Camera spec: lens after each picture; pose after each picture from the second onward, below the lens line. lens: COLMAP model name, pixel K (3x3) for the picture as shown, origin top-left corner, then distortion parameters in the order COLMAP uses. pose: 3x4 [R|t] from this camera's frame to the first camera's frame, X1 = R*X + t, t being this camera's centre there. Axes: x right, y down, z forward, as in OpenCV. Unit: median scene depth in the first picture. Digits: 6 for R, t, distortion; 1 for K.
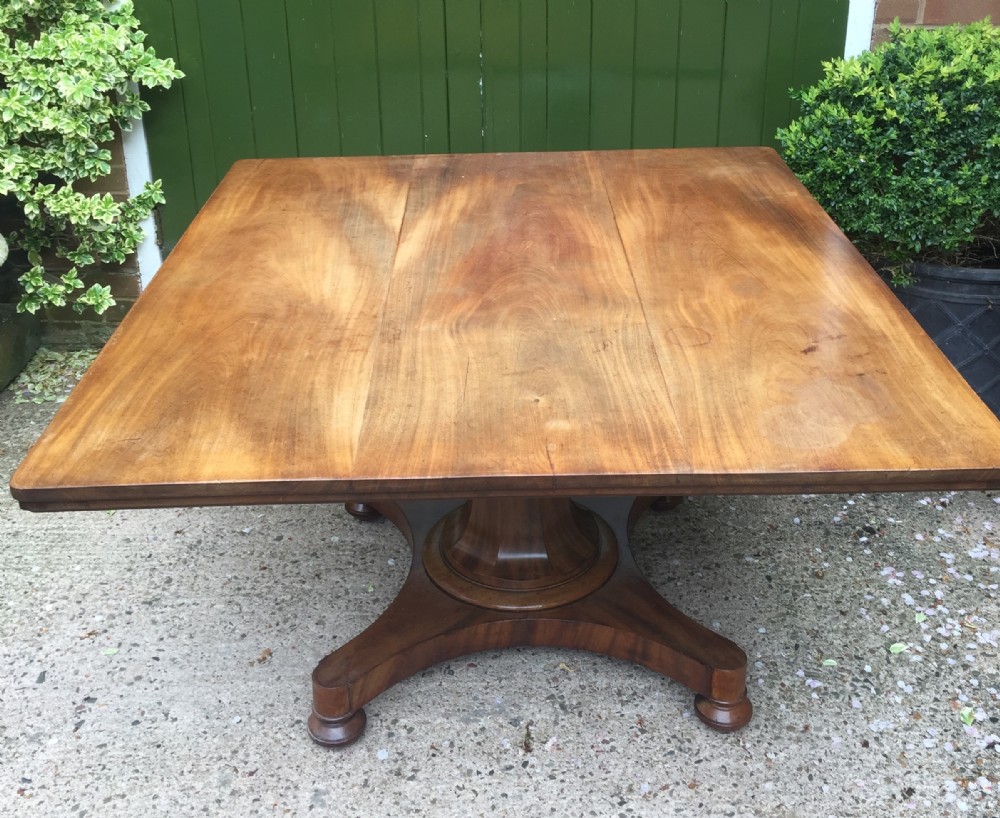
lens RADIAL K [[1172.4, 0, 500.4], [0, 1172.4, 268.2], [0, 0, 1]] dist [0.046427, 0.000000]
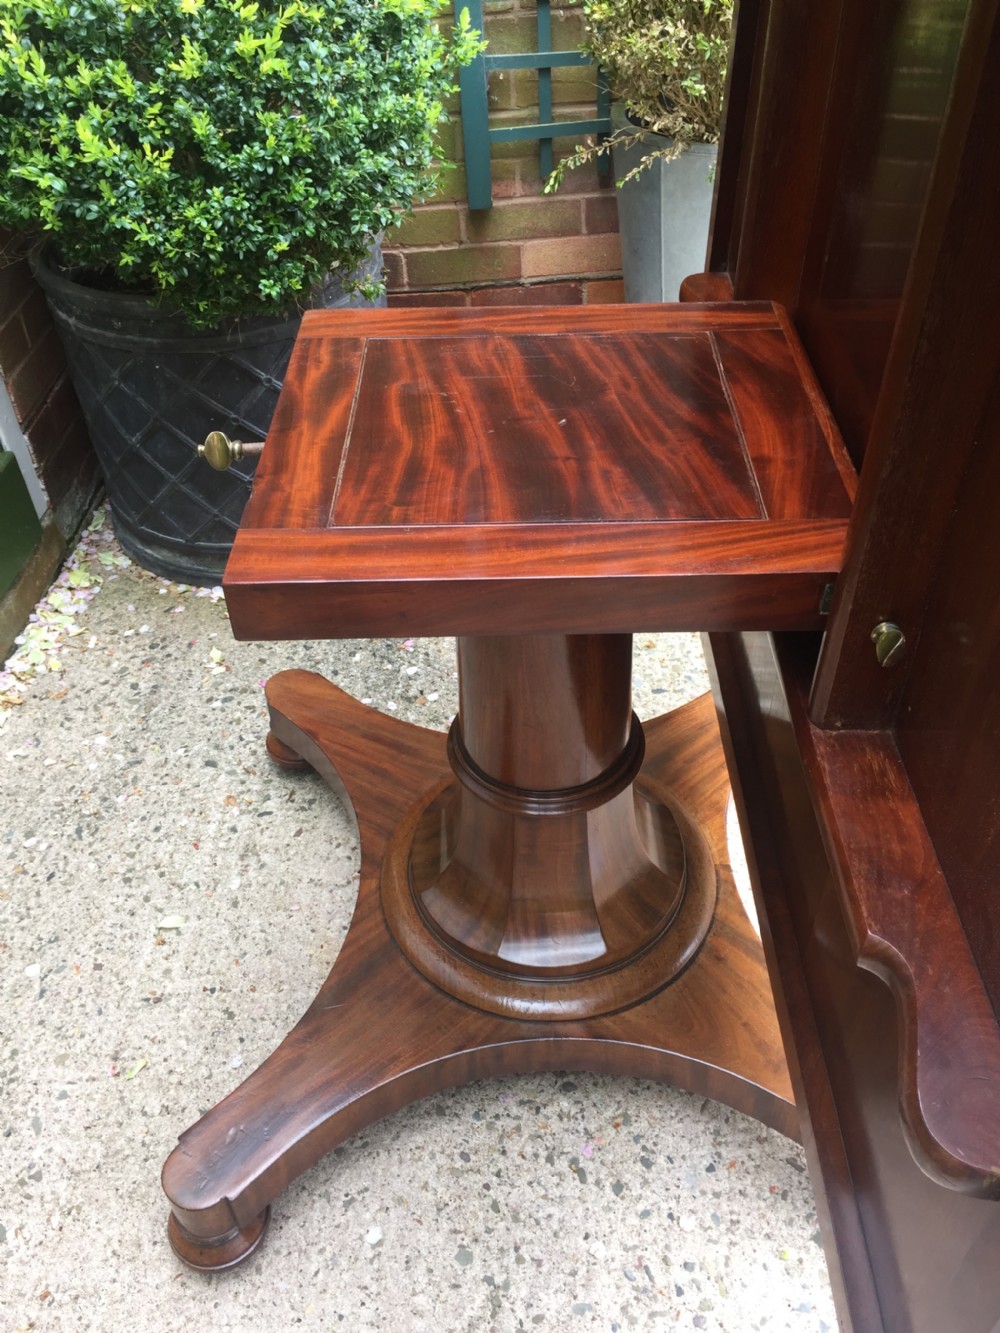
lens RADIAL K [[1145.8, 0, 507.7], [0, 1145.8, 674.2], [0, 0, 1]] dist [0.079094, -0.118274]
pose [[-0.017192, -0.650075, 0.759676, -0.316617], [0.392837, 0.694297, 0.603018, -0.219891], [-0.919447, 0.308796, 0.243437, 0.932500]]
